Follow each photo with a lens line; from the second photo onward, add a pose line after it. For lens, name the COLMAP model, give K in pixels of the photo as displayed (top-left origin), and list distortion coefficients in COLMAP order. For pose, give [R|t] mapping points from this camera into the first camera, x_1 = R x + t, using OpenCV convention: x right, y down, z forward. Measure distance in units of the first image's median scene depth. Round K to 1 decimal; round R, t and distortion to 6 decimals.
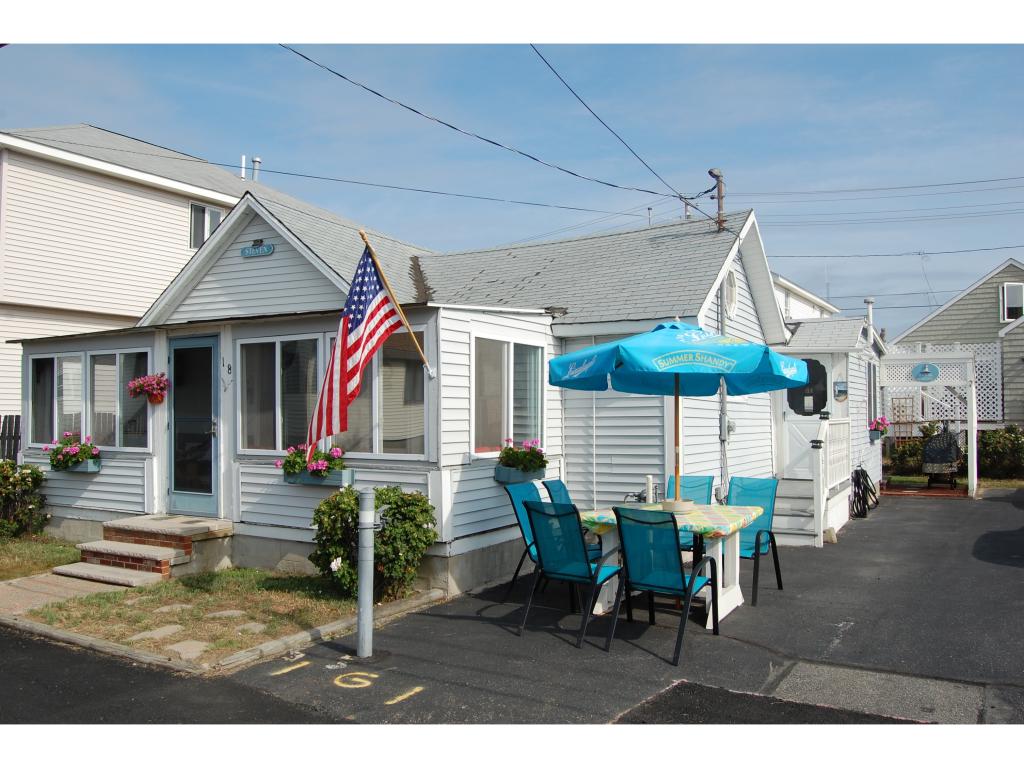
lens RADIAL K [[852.7, 0, 516.7], [0, 852.7, 388.5], [0, 0, 1]] dist [-0.077674, 0.025144]
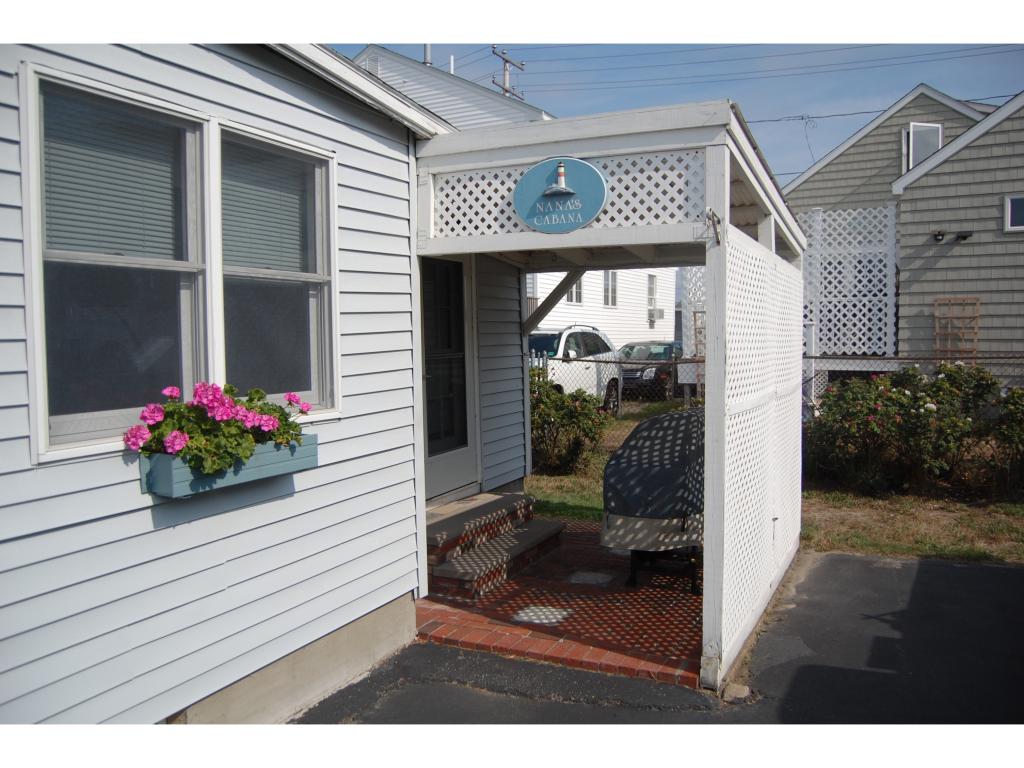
lens RADIAL K [[825.2, 0, 513.0], [0, 825.2, 385.8], [0, 0, 1]] dist [-0.084608, 0.031228]
pose [[0.997833, -0.013354, 0.064430, 0.157166], [0.007565, 0.995979, 0.089269, 0.005646], [-0.065363, -0.088588, 0.993921, 0.256339]]
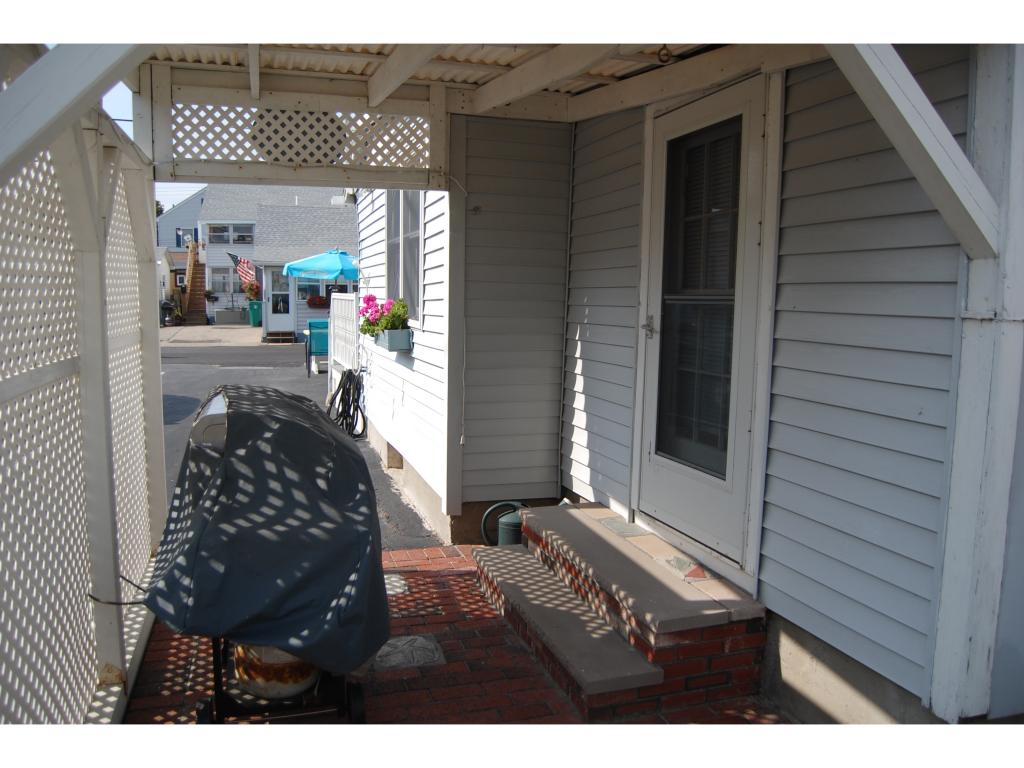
lens RADIAL K [[825.2, 0, 508.7], [0, 825.2, 385.7], [0, 0, 1]] dist [-0.084608, 0.031228]
pose [[-0.696772, 0.067336, -0.714125, 0.202545], [0.009444, 0.996359, 0.084735, 0.011627], [0.717230, 0.052297, -0.694871, 0.379774]]
